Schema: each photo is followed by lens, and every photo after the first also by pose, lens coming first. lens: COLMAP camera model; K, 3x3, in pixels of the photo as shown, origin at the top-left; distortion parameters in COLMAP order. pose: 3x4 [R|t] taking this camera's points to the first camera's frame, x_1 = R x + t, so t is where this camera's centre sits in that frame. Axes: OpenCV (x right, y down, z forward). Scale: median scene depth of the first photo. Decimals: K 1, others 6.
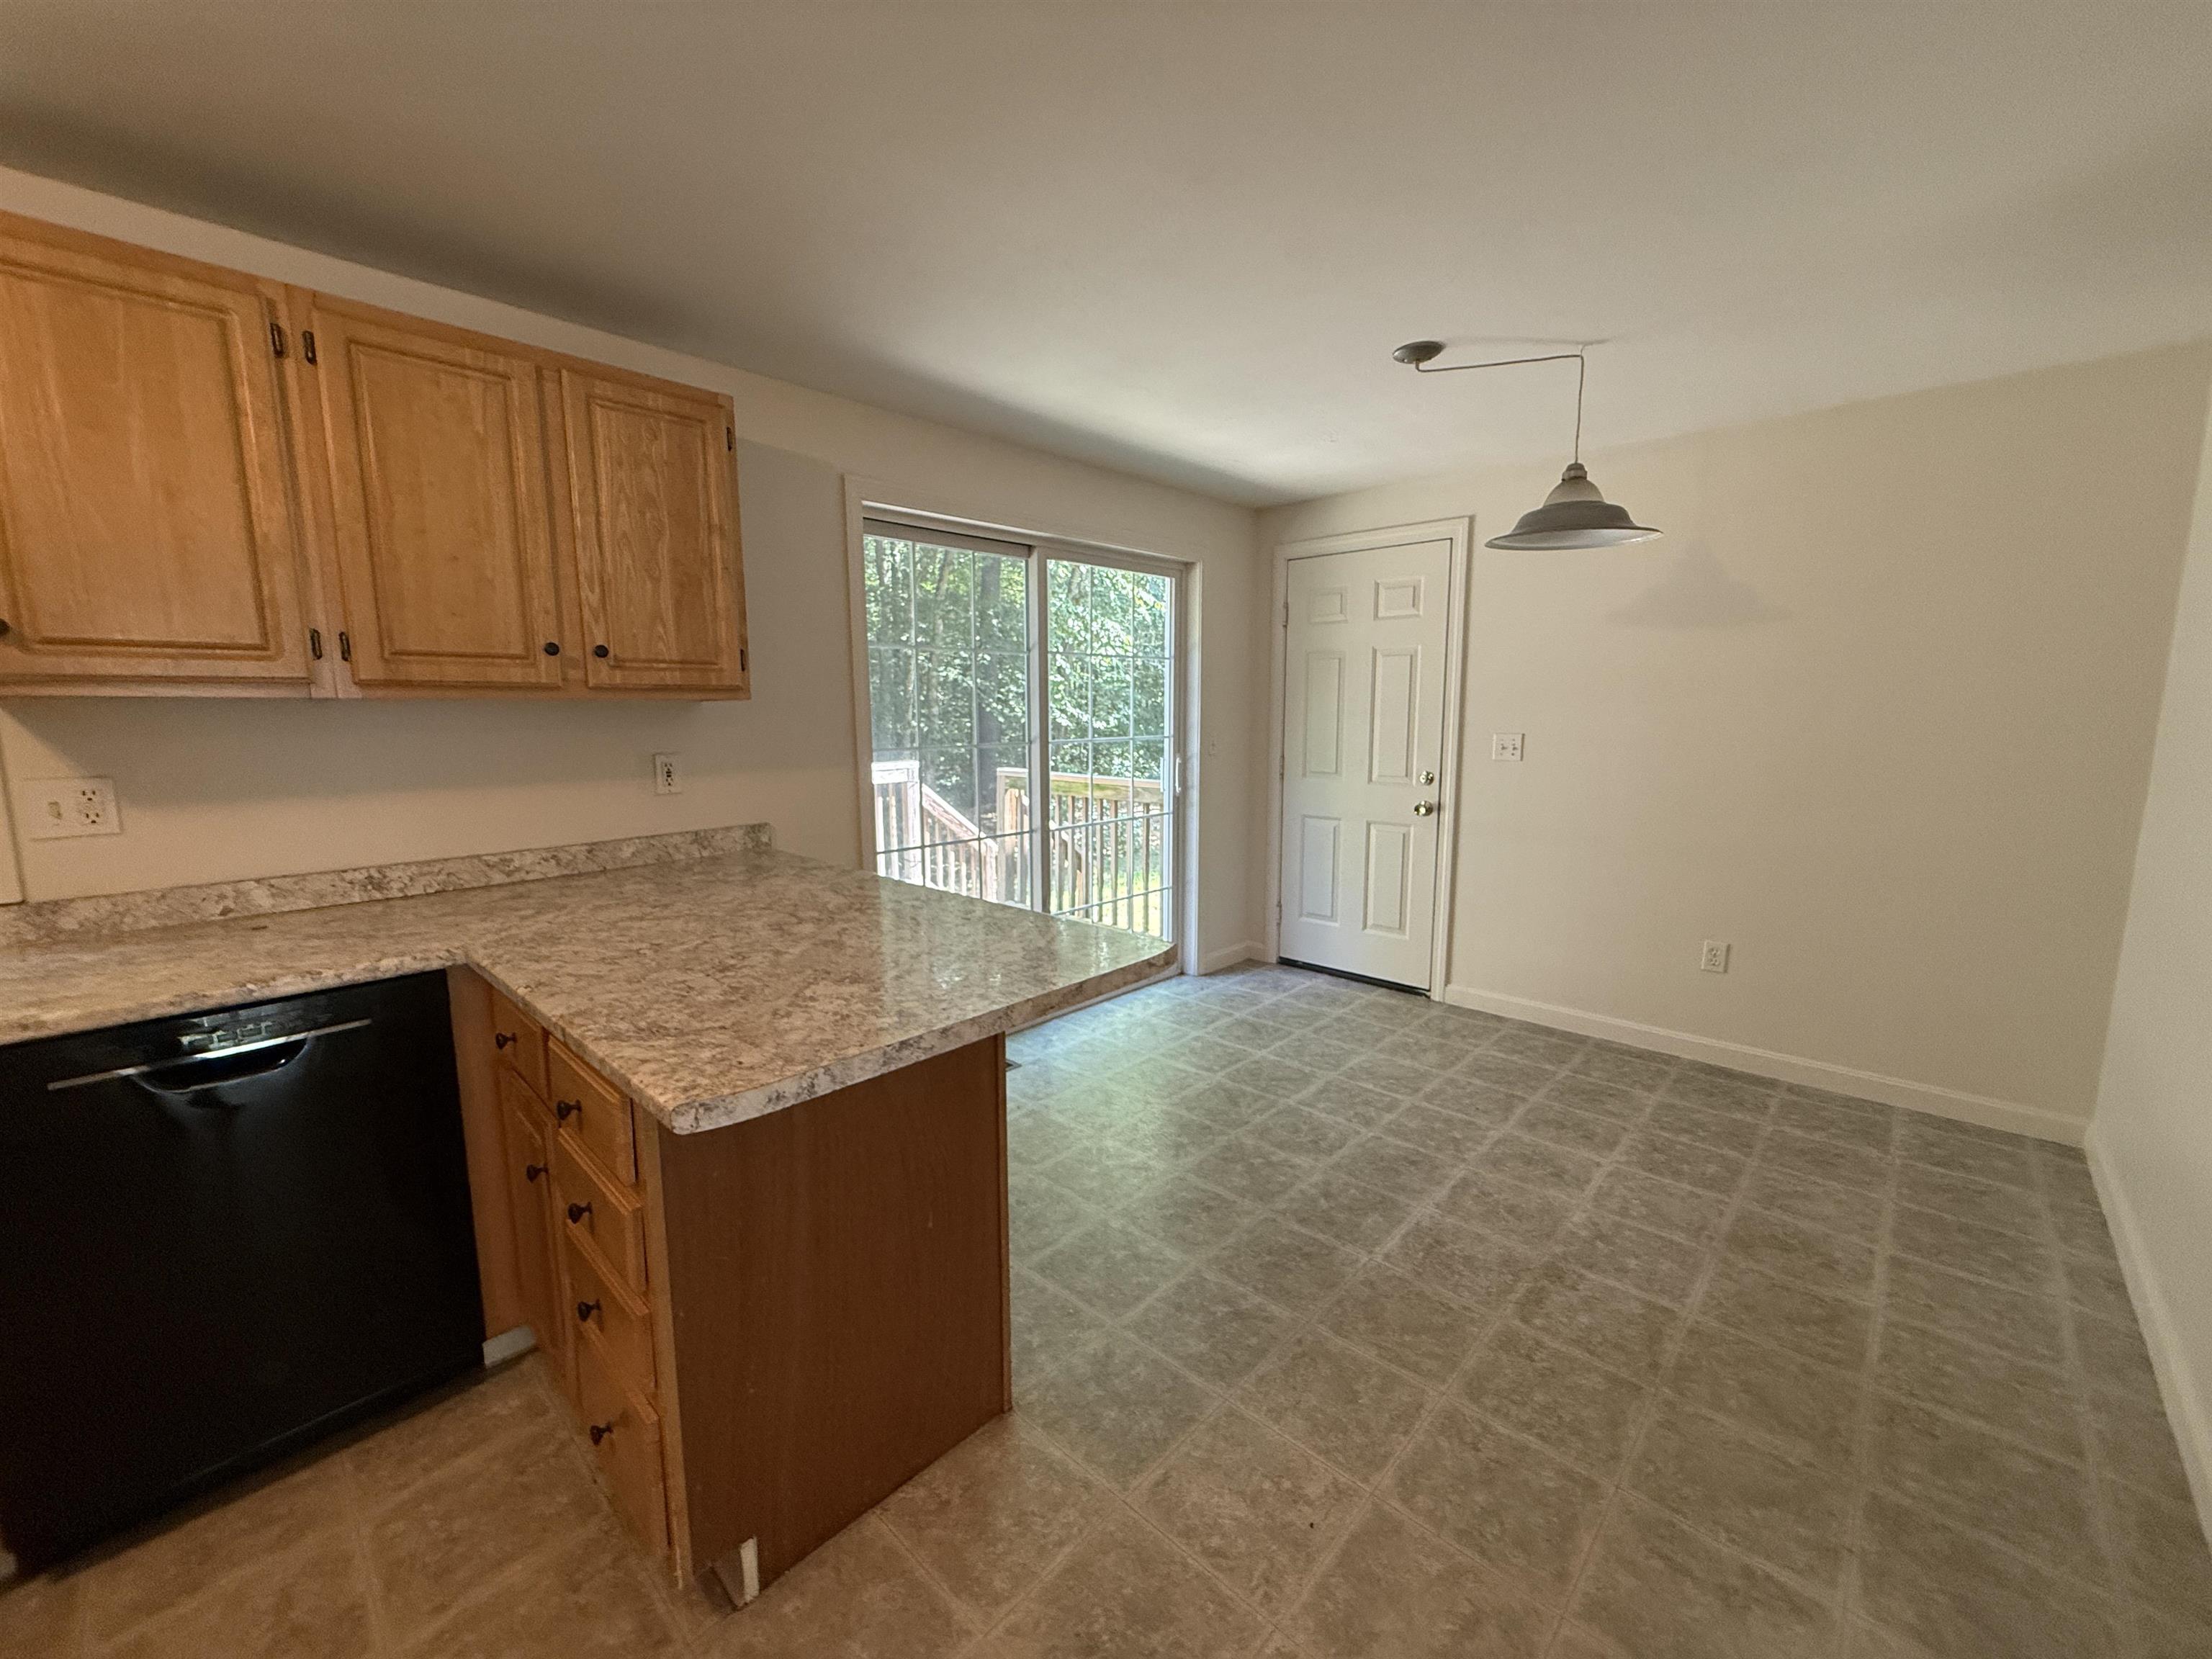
lens RADIAL K [[881.4, 0, 1100.8], [0, 881.4, 831.2], [0, 0, 1]] dist [0.000109, -0.000094]
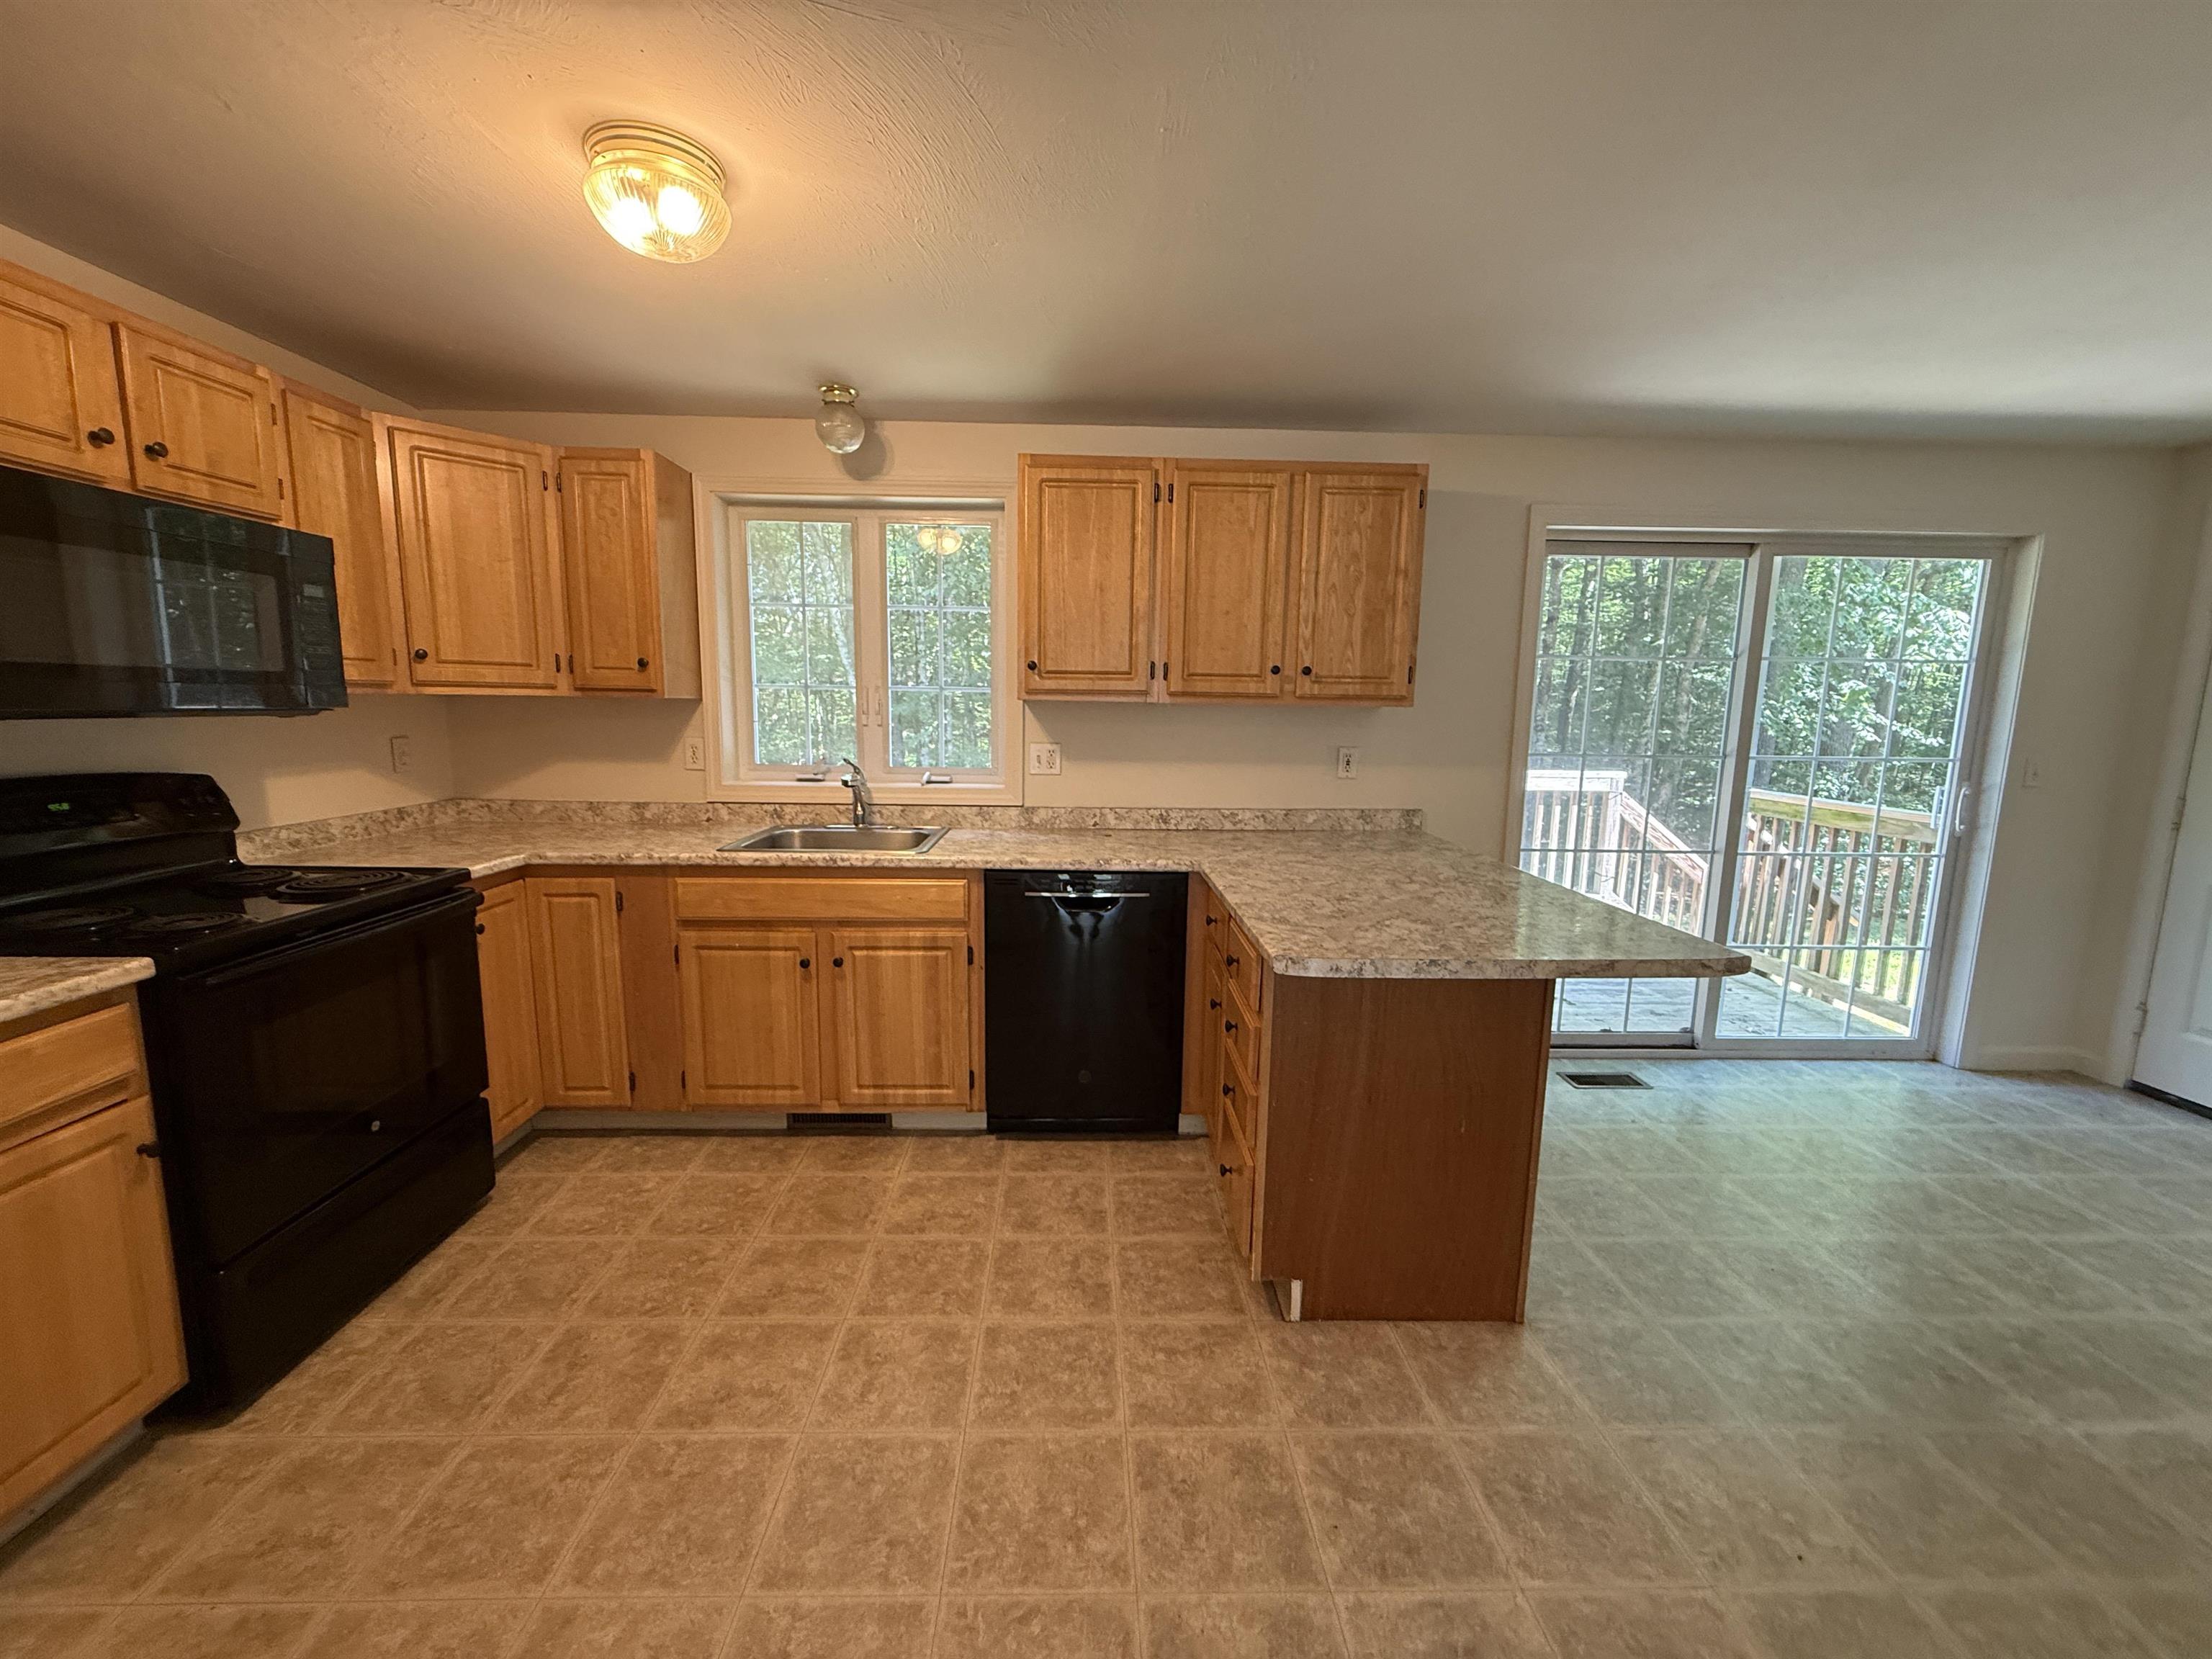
lens RADIAL K [[881.4, 0, 1102.6], [0, 881.4, 828.0], [0, 0, 1]] dist [0.000109, -0.000094]
pose [[0.709103, 0.114344, -0.695771, 0.215371], [-0.117639, 0.992118, 0.043153, 0.021649], [0.695222, 0.051250, 0.716966, -0.224165]]
